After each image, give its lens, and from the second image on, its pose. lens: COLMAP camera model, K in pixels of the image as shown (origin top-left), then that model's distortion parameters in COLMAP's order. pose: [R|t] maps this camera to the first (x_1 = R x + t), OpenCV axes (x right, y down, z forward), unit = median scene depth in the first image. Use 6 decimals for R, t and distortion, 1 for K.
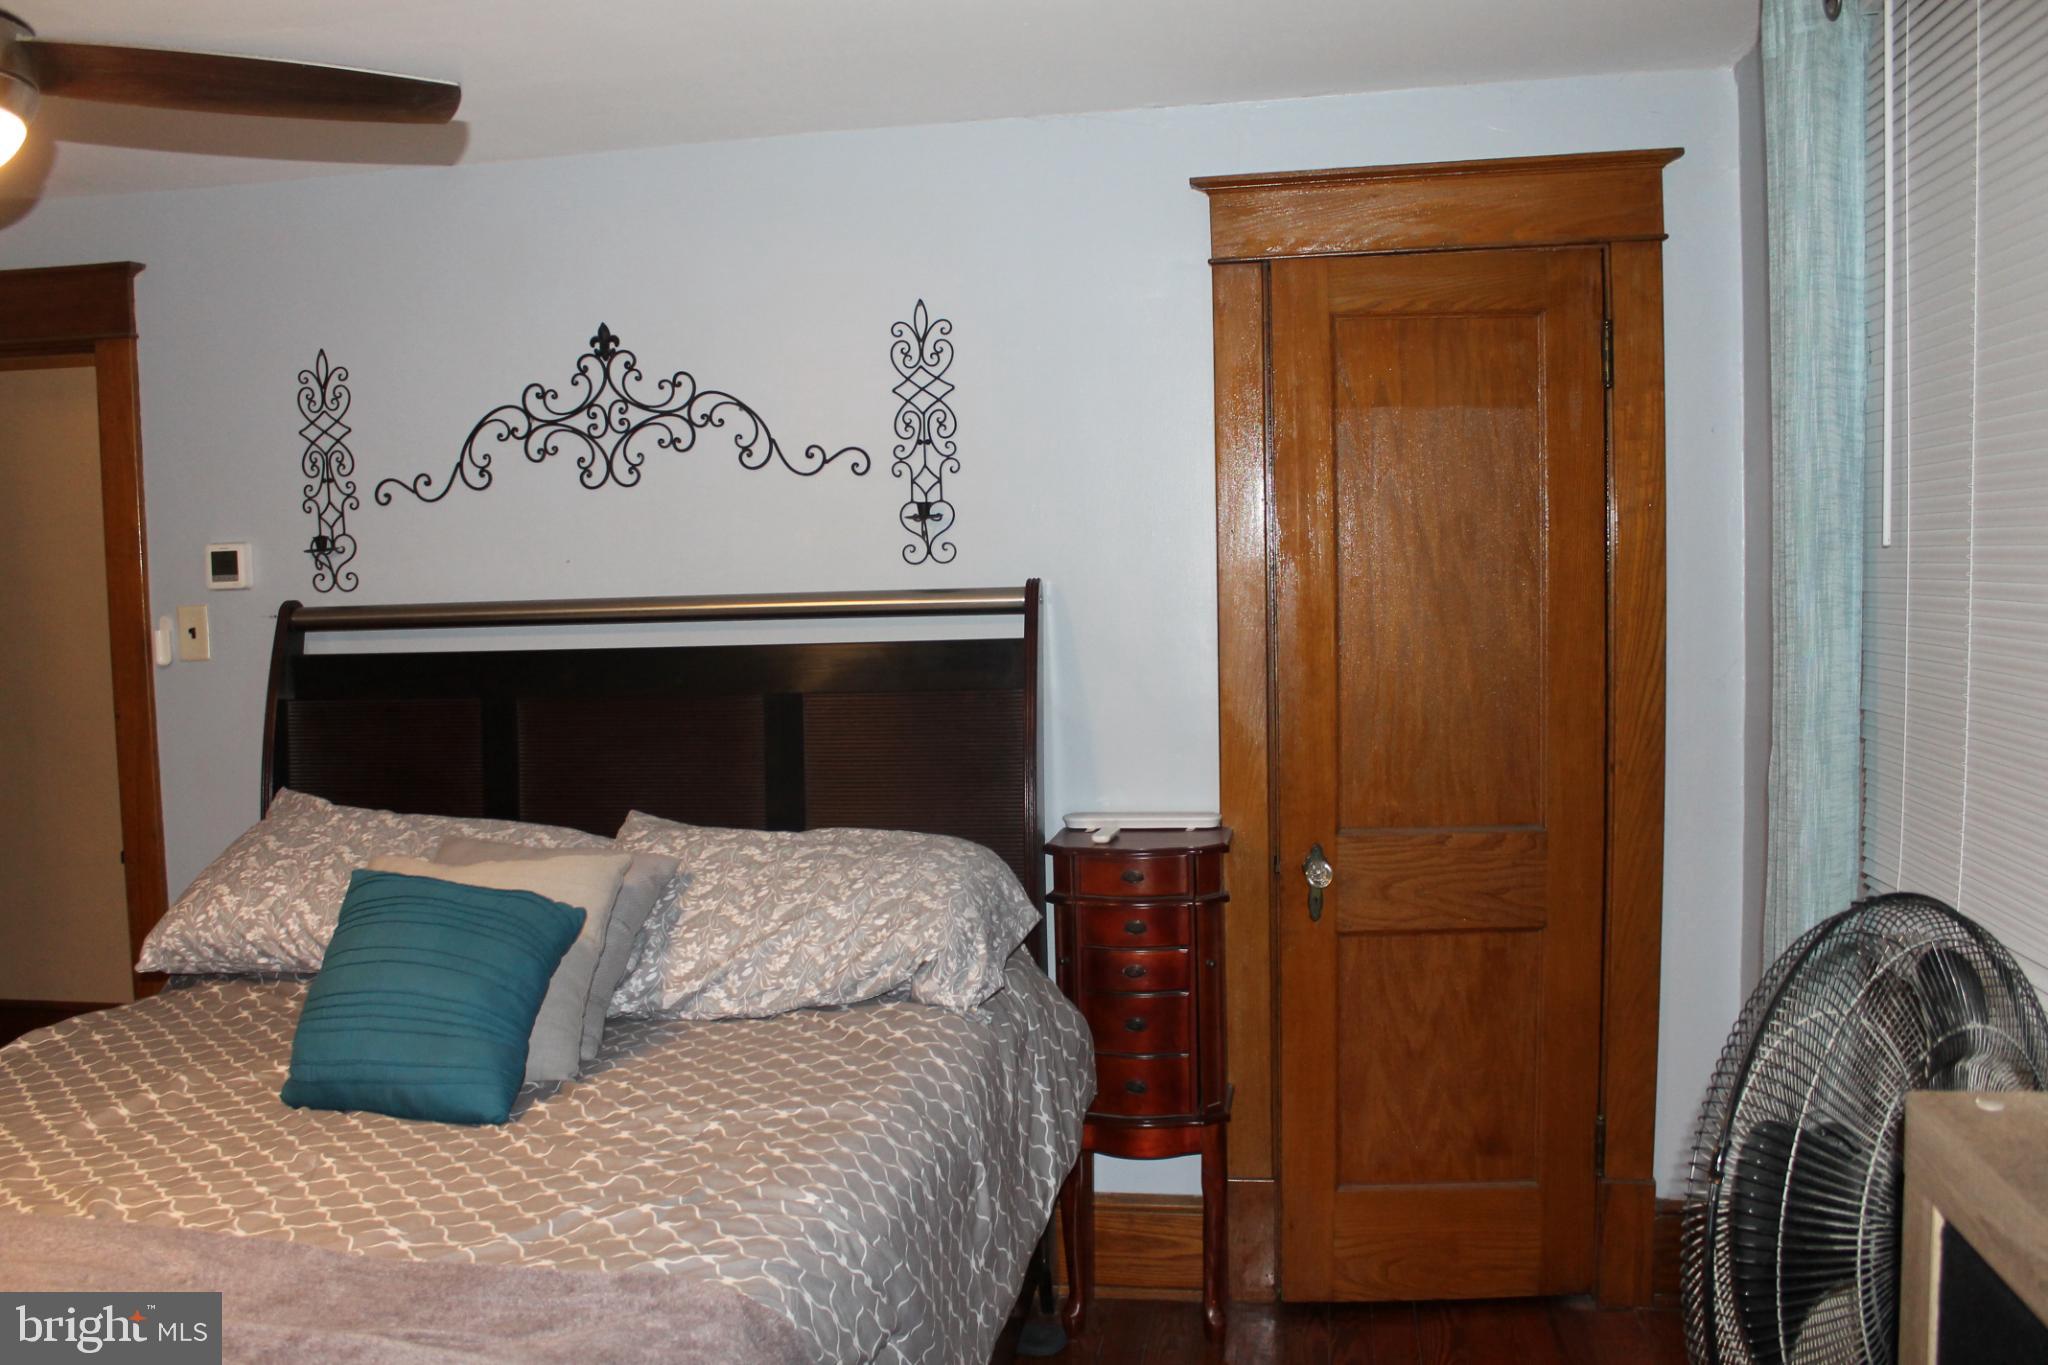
lens RADIAL K [[1736.0, 0, 1001.4], [0, 1736.0, 683.1], [0, 0, 1]] dist [-0.166657, 0.154932]
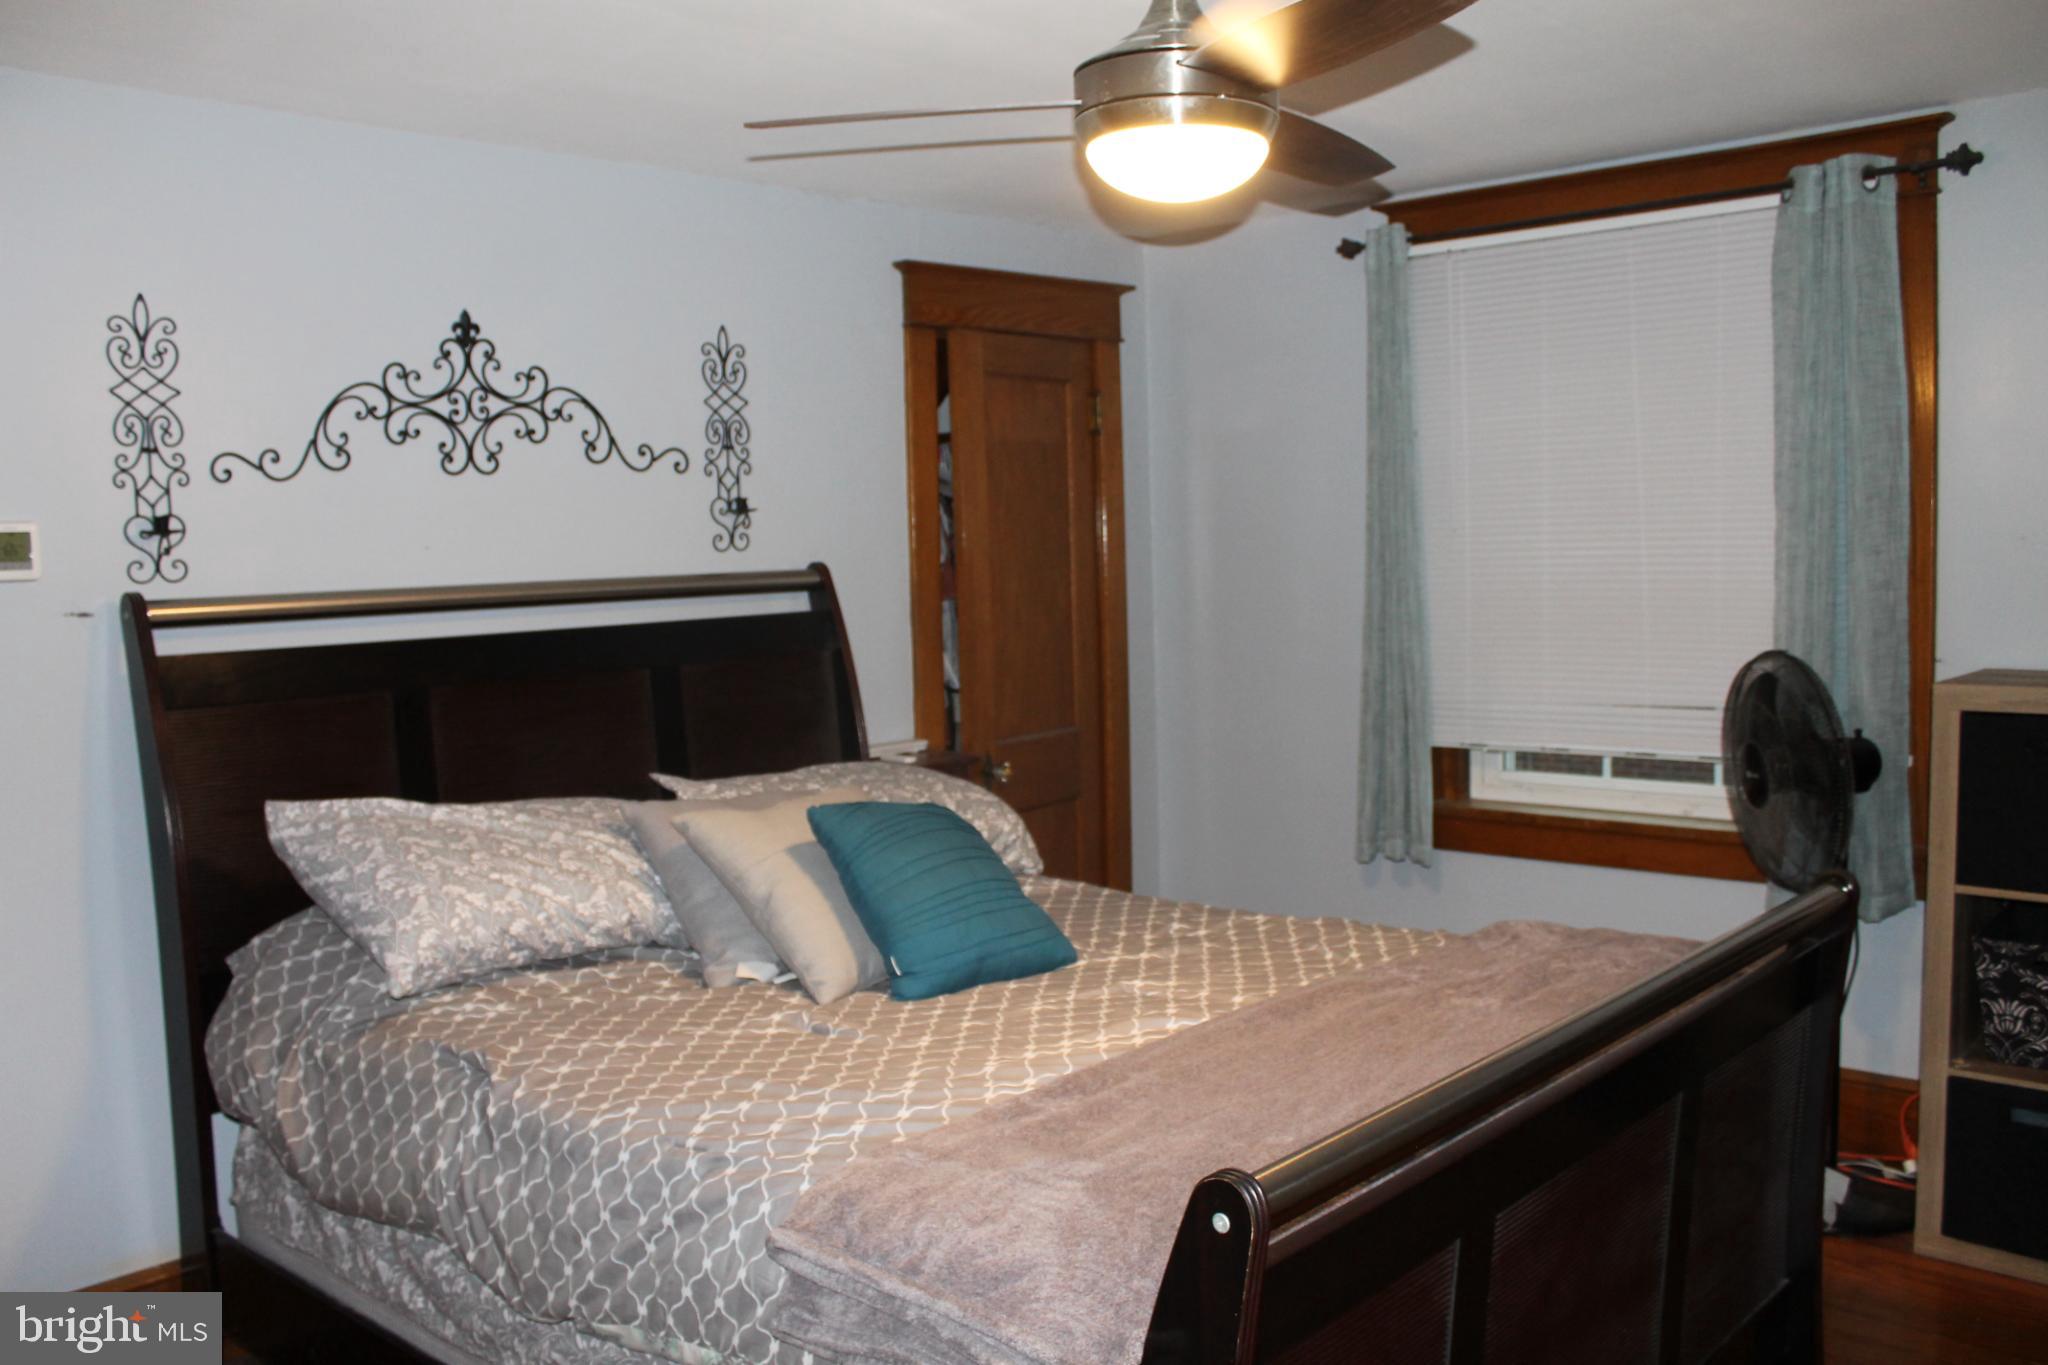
lens RADIAL K [[1736.0, 0, 1001.4], [0, 1736.0, 683.1], [0, 0, 1]] dist [-0.166657, 0.154932]
pose [[0.550055, -0.054695, 0.833335, -0.897172], [0.079435, 0.996755, 0.012989, 0.019048], [-0.831342, 0.059051, 0.552615, 0.202438]]
